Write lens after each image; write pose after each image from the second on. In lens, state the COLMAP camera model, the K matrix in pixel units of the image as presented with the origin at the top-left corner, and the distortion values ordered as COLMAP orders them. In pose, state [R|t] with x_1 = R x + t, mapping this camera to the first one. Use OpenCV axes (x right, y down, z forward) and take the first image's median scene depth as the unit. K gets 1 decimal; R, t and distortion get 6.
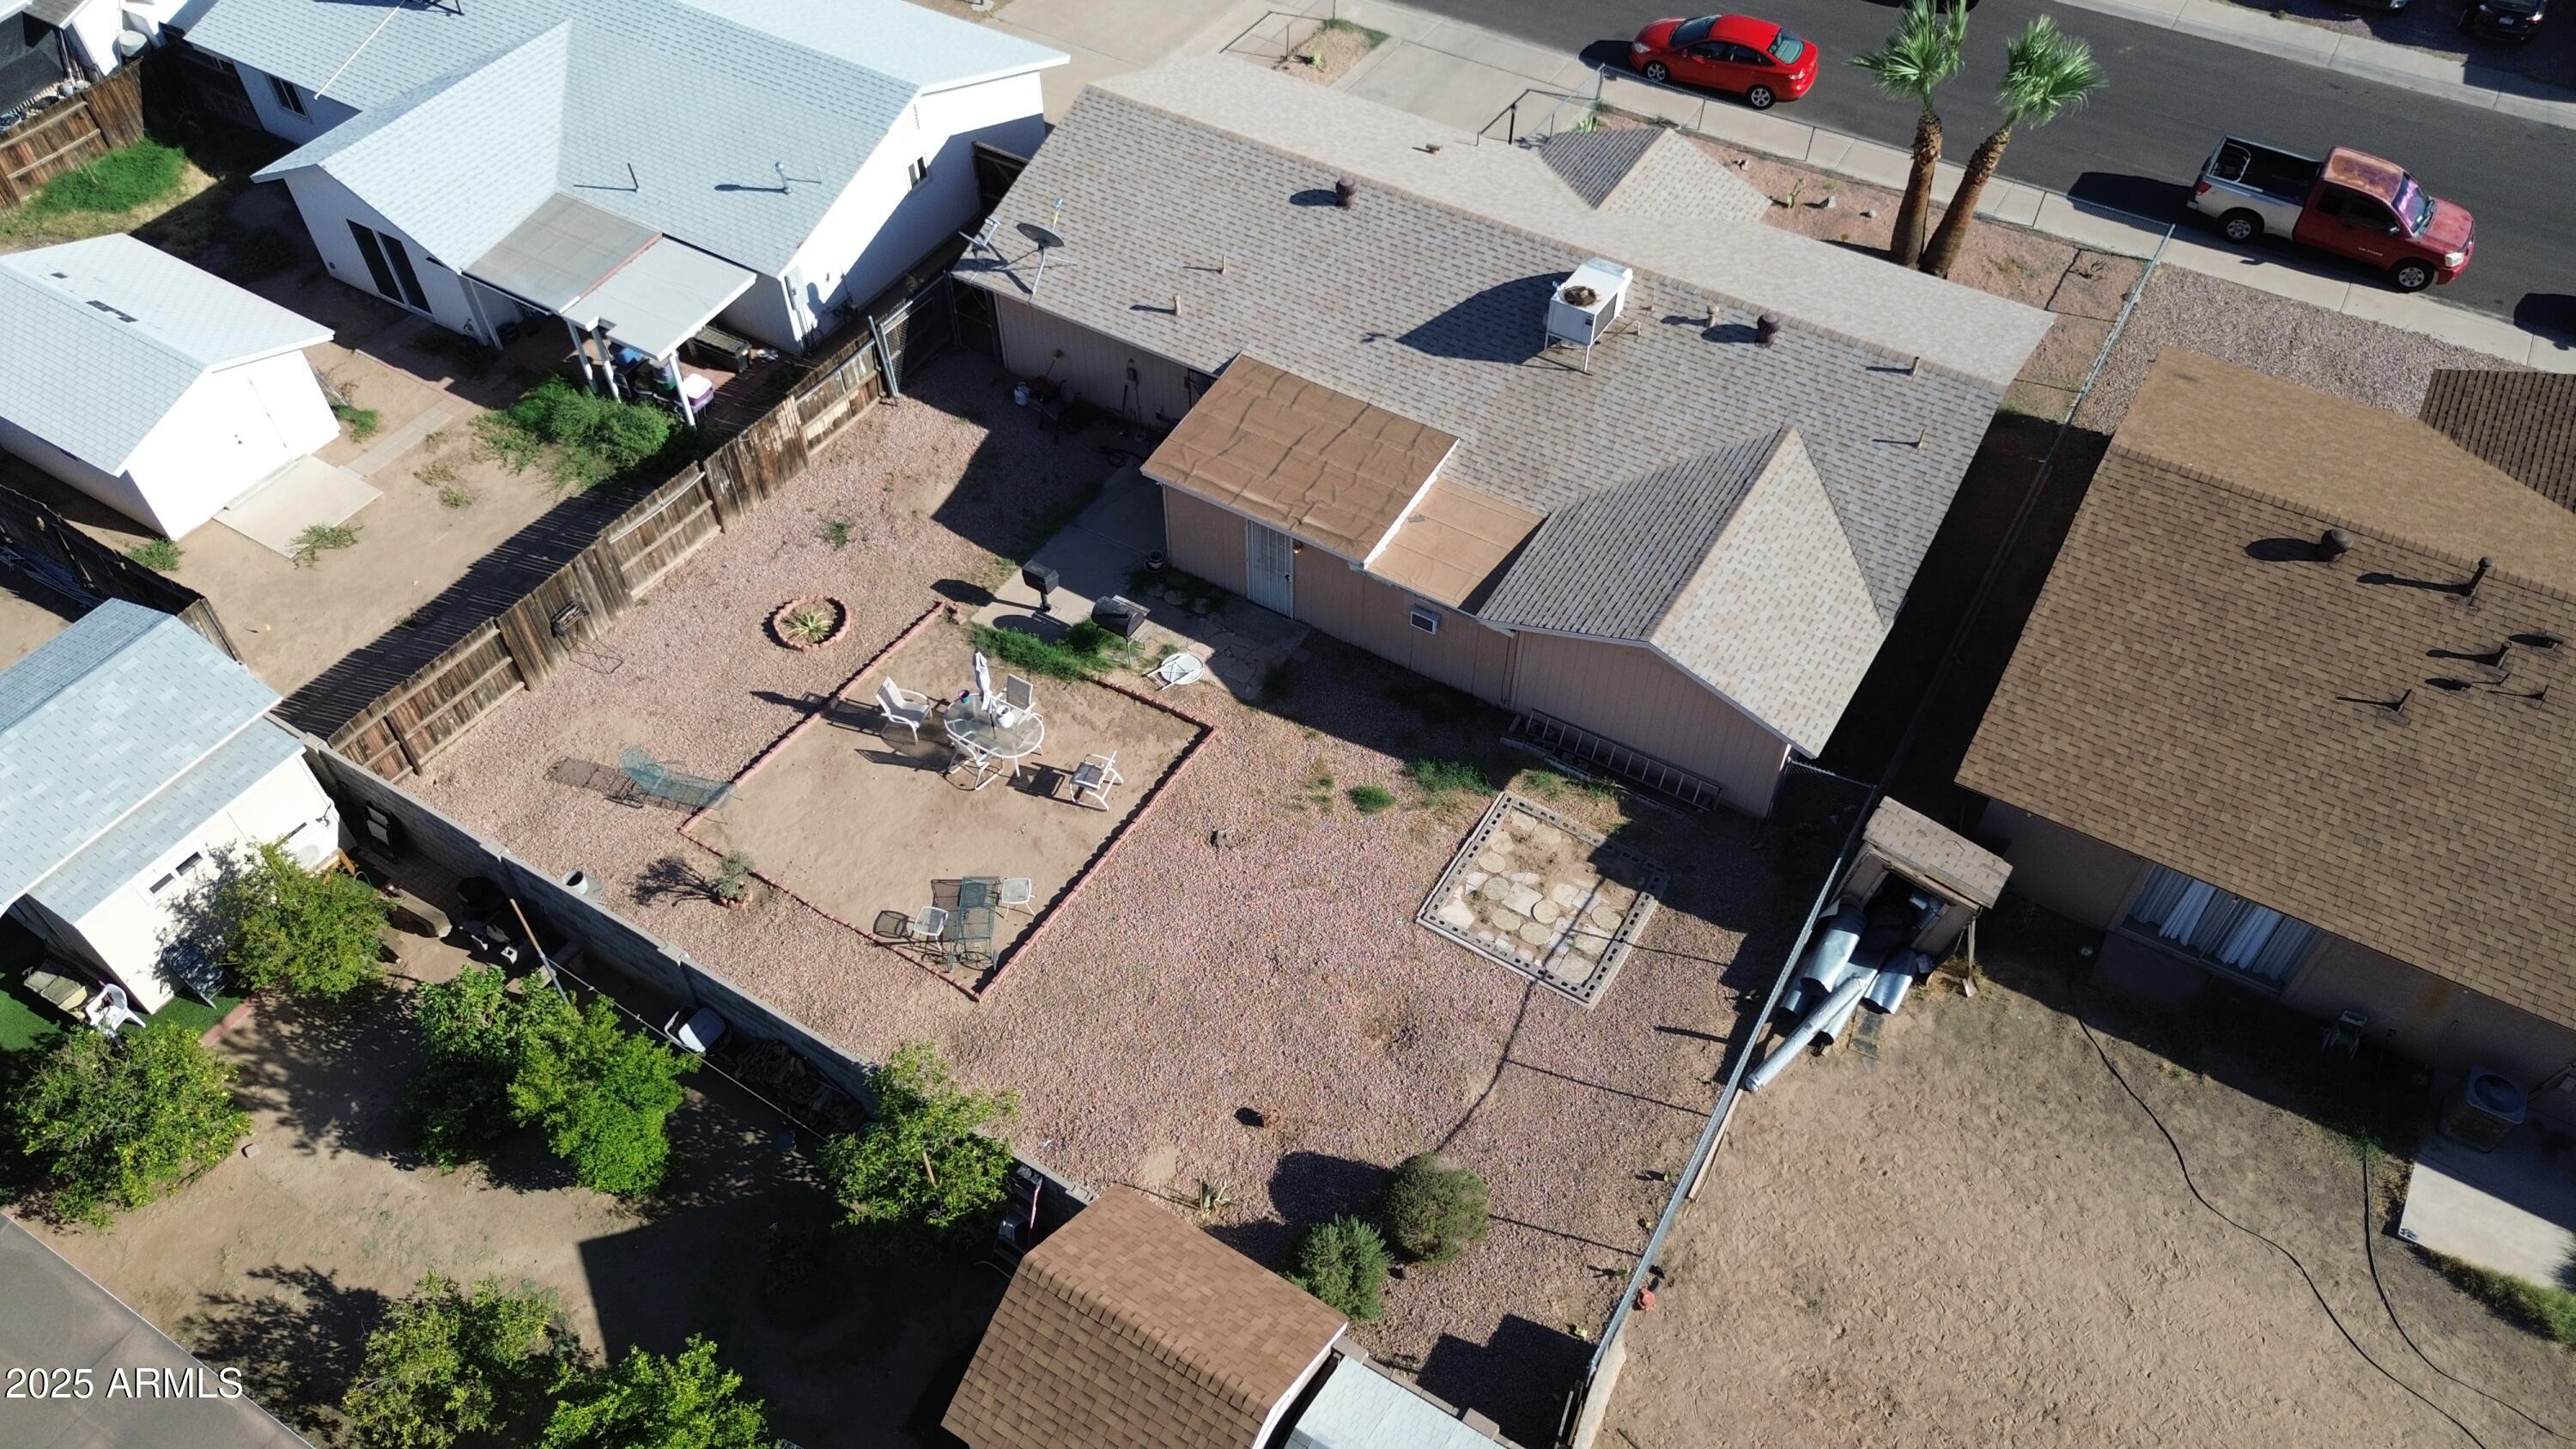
lens RADIAL K [[1803.9, 0, 1288.0], [0, 1803.9, 724.5], [0, 0, 1]] dist [0.012313, 0.003643]
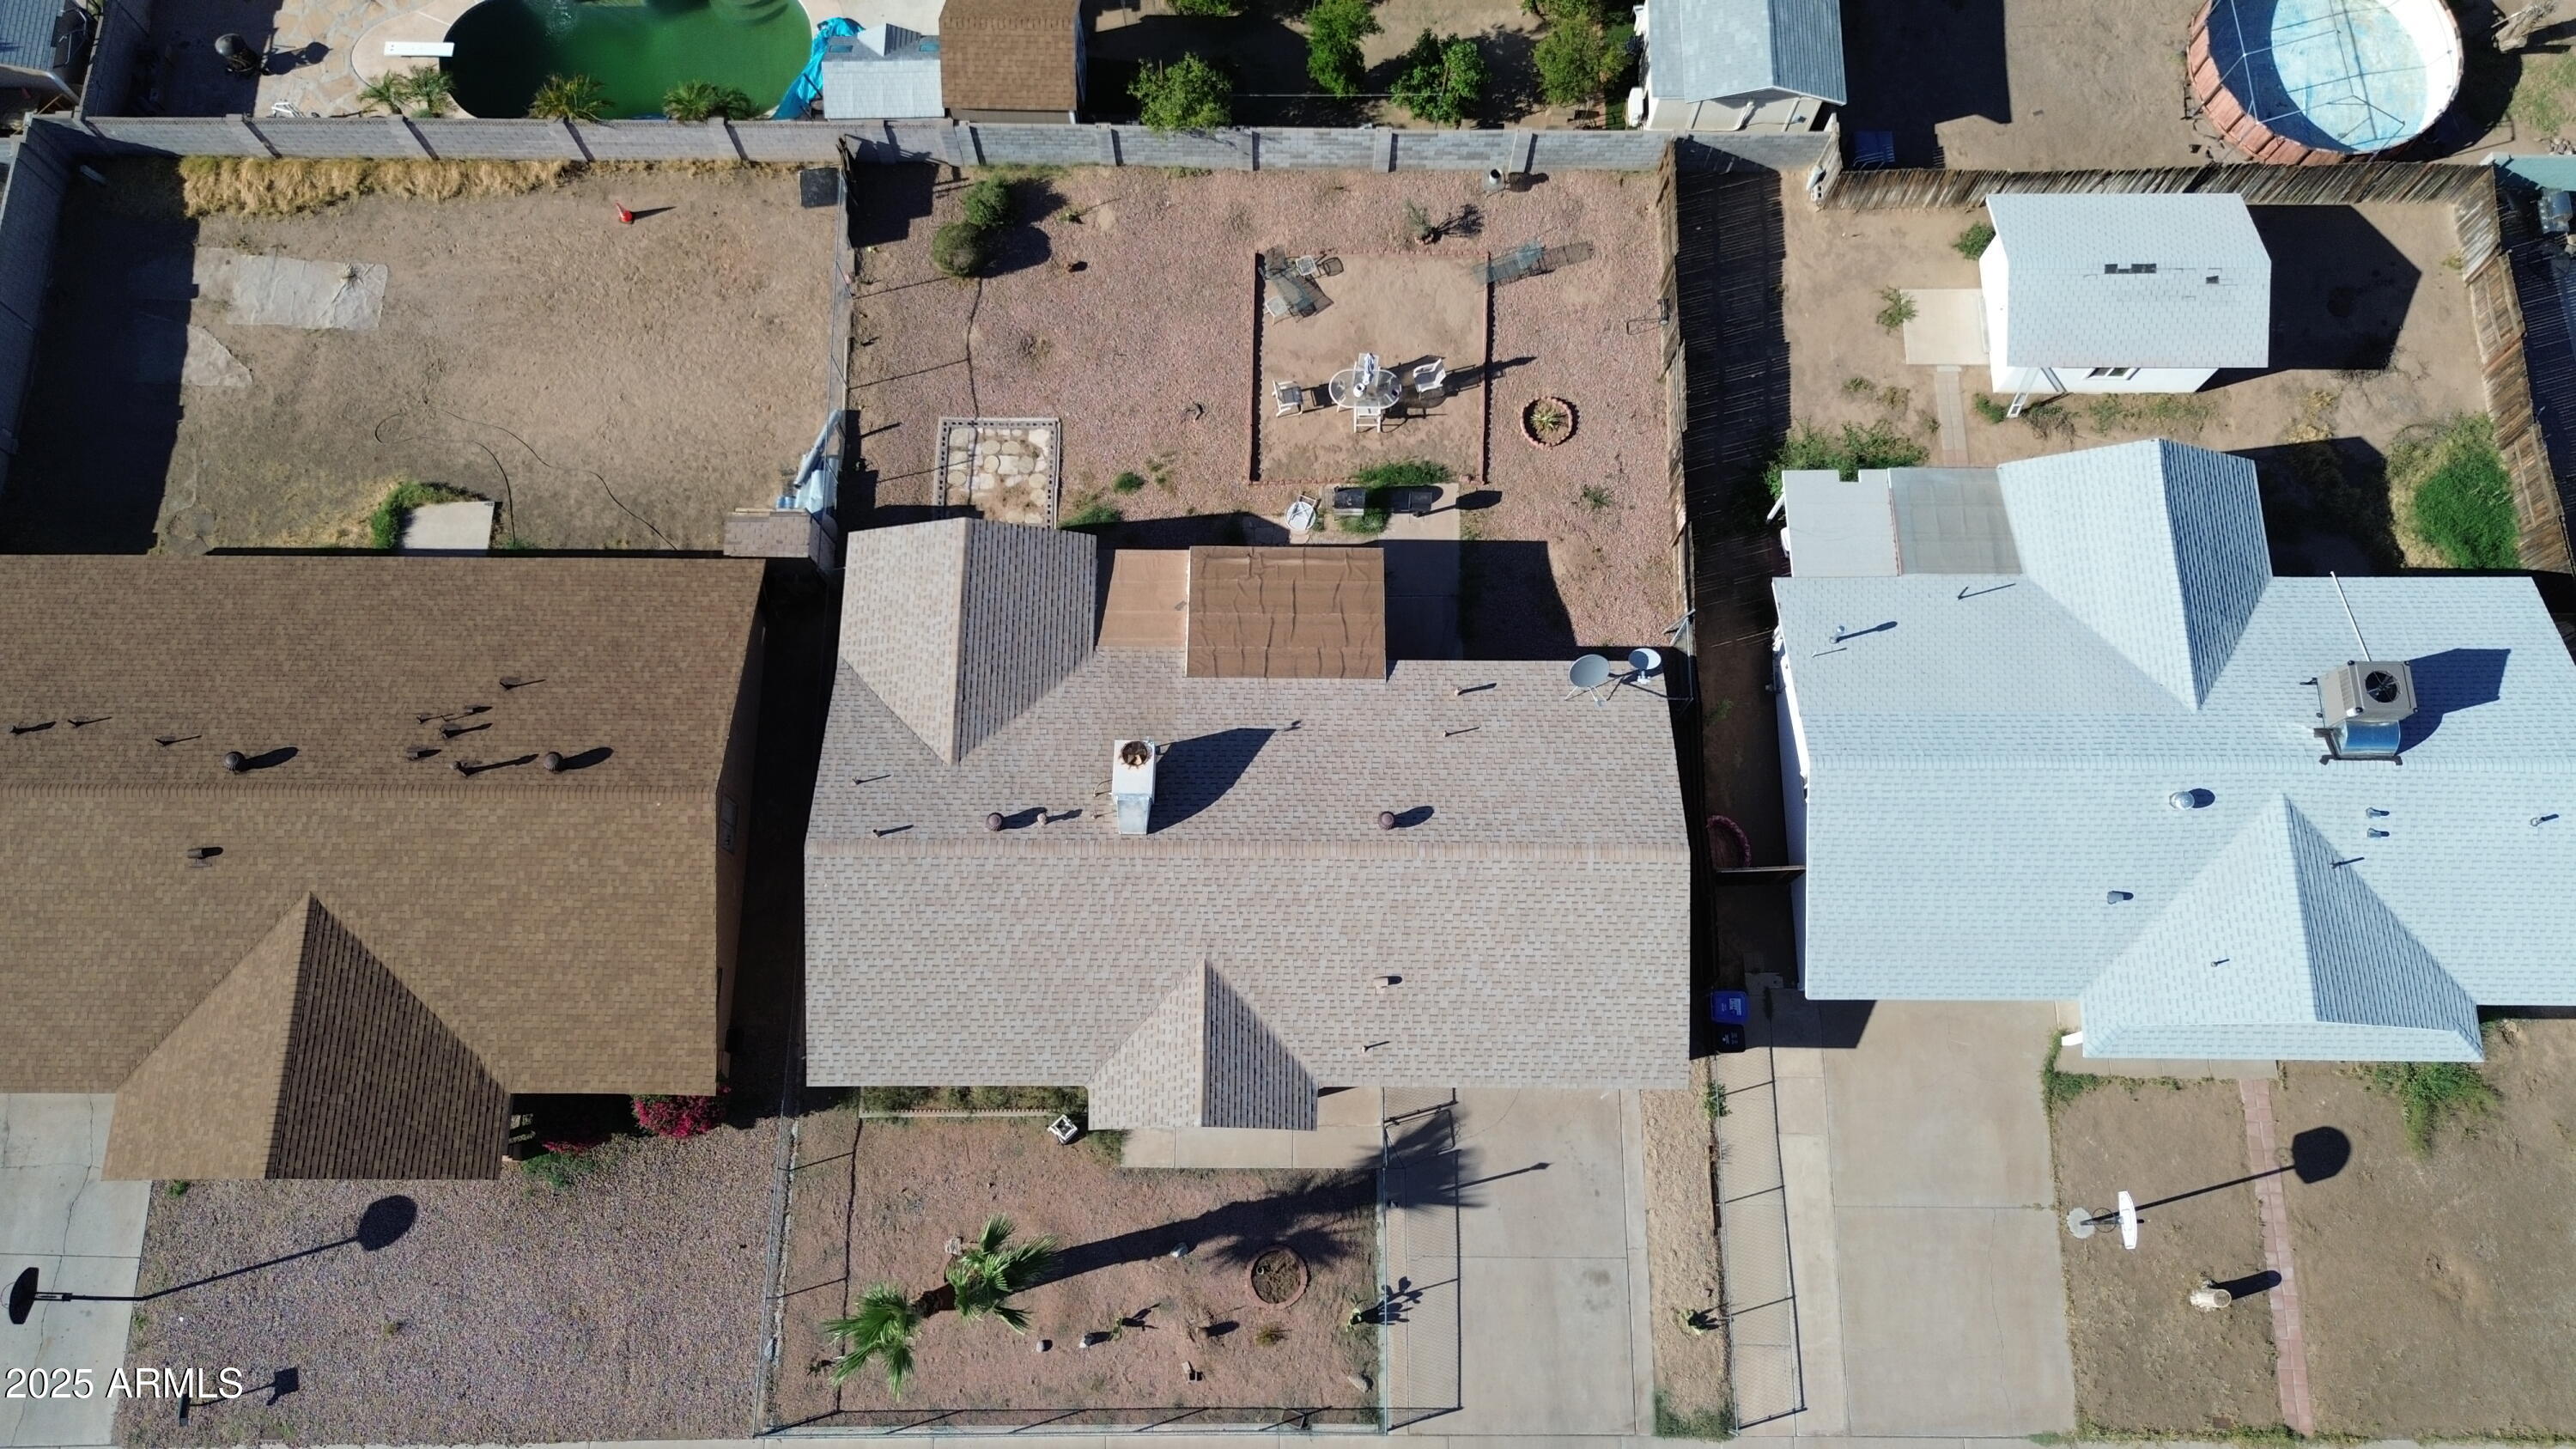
lens RADIAL K [[1803.9, 0, 1288.0], [0, 1803.9, 724.5], [0, 0, 1]] dist [0.012313, 0.003643]
pose [[-0.856626, 0.495247, -0.144646, 0.260464], [-0.391082, -0.440422, 0.808136, -1.379104], [0.336522, 0.748838, 0.570959, 0.342746]]
